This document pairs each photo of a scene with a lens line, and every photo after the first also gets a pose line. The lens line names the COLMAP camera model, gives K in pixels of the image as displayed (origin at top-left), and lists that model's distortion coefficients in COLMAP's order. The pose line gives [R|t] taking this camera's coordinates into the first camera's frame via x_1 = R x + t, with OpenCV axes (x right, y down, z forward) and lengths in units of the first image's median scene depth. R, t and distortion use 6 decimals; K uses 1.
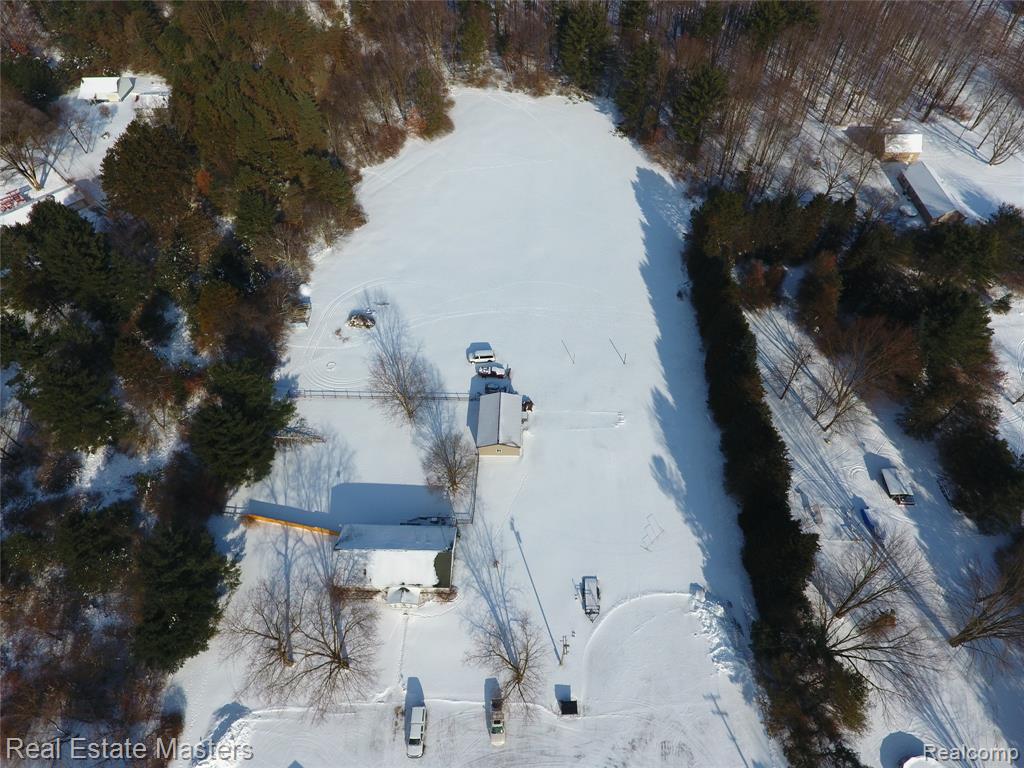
lens RADIAL K [[597.9, 0, 532.3], [0, 597.9, 371.1], [0, 0, 1]] dist [-0.000714, -0.002919]
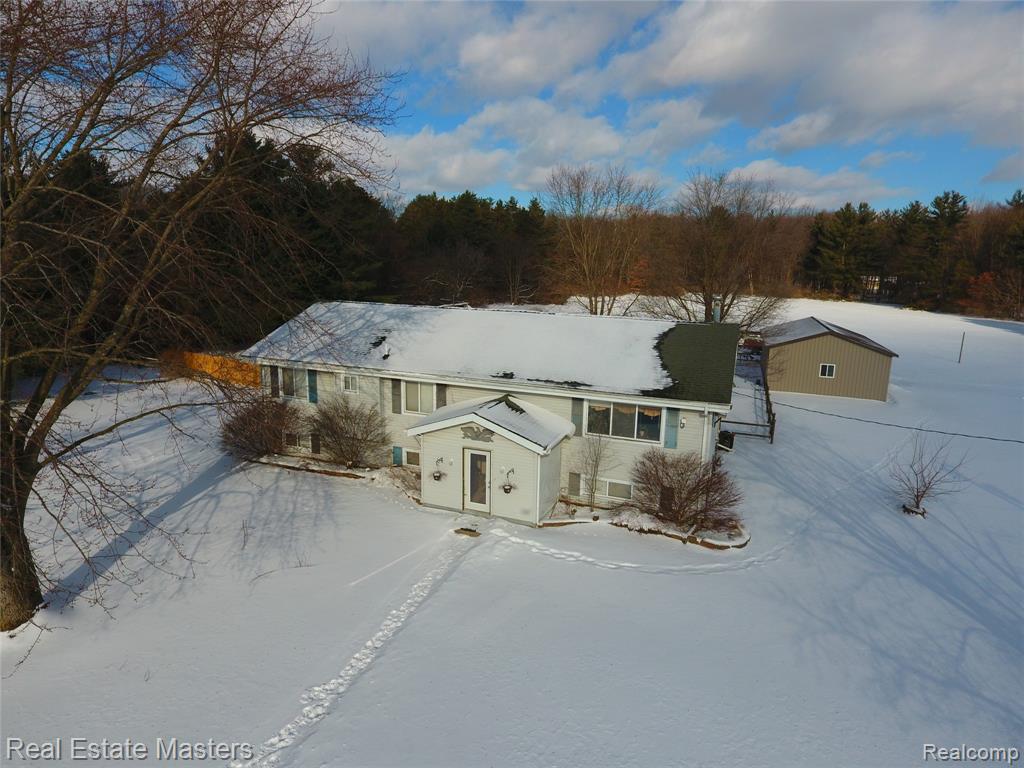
lens RADIAL K [[597.9, 0, 532.3], [0, 597.9, 371.1], [0, 0, 1]] dist [-0.000714, -0.002919]
pose [[0.950626, 0.091064, -0.296679, -0.134288], [-0.262168, 0.747211, -0.610692, 0.465116], [0.166070, 0.658319, 0.734191, 0.797764]]
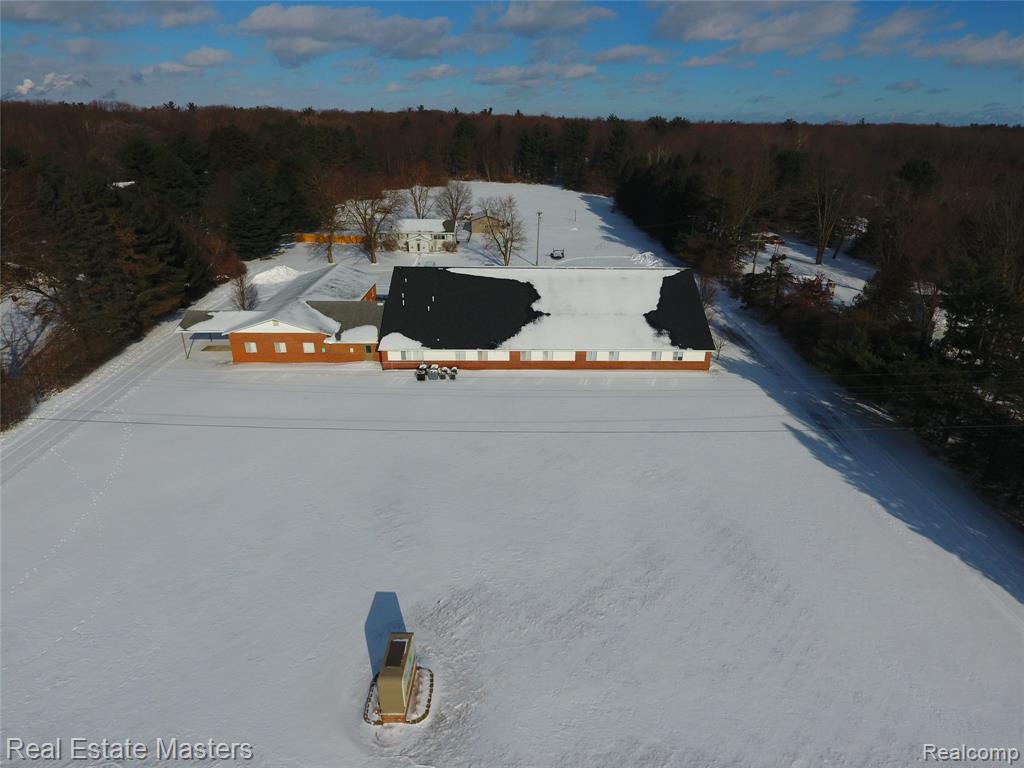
lens RADIAL K [[597.9, 0, 532.3], [0, 597.9, 371.1], [0, 0, 1]] dist [-0.000714, -0.002919]
pose [[0.997860, 0.000656, 0.065382, -0.045296], [0.030521, 0.879654, -0.474633, 1.230513], [-0.057825, 0.475613, 0.877752, -0.056716]]
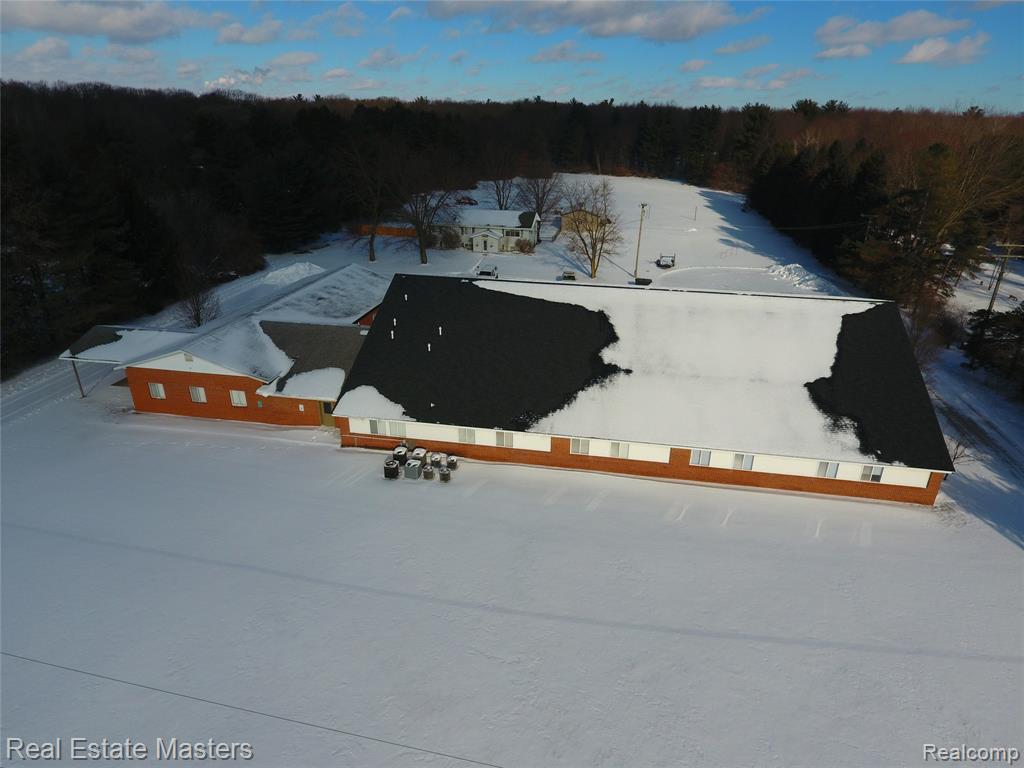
lens RADIAL K [[597.9, 0, 532.3], [0, 597.9, 371.1], [0, 0, 1]] dist [-0.000714, -0.002919]
pose [[0.990708, 0.076419, -0.112510, 0.002796], [-0.120574, 0.876226, -0.466573, 1.024128], [0.062929, 0.475803, 0.877298, 0.181944]]
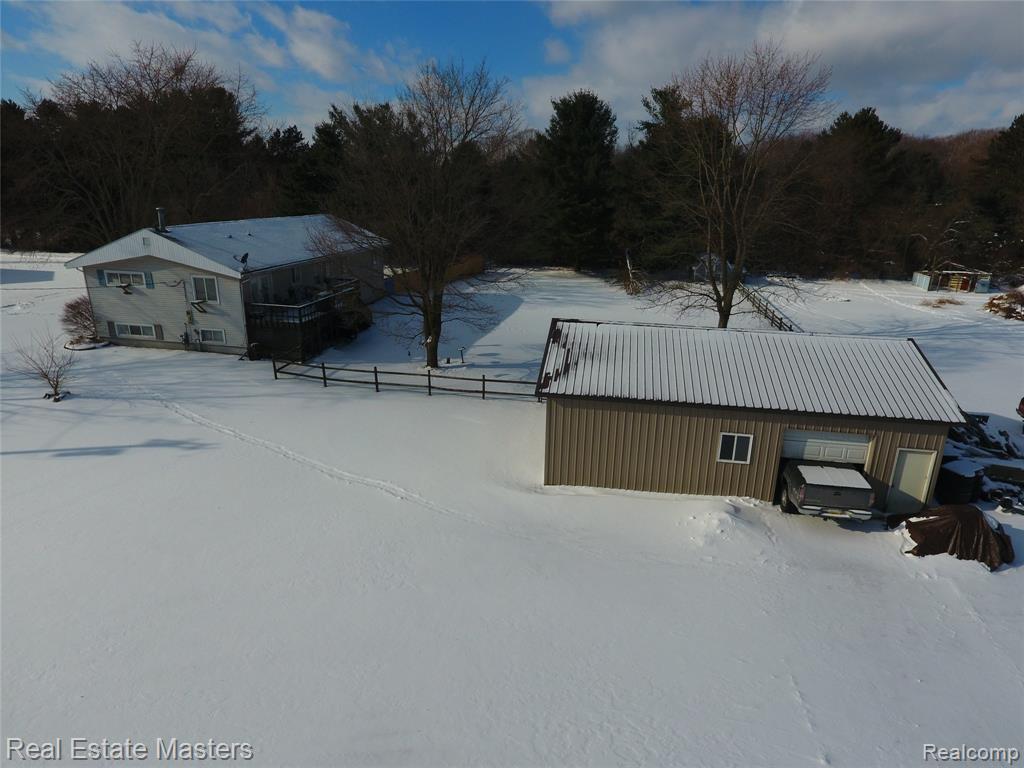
lens RADIAL K [[597.9, 0, 532.3], [0, 597.9, 371.1], [0, 0, 1]] dist [-0.000714, -0.002919]
pose [[-0.148417, 0.272913, -0.950522, 0.148646], [-0.784167, 0.553149, 0.281261, 0.091909], [0.602540, 0.787111, 0.131912, 1.100740]]
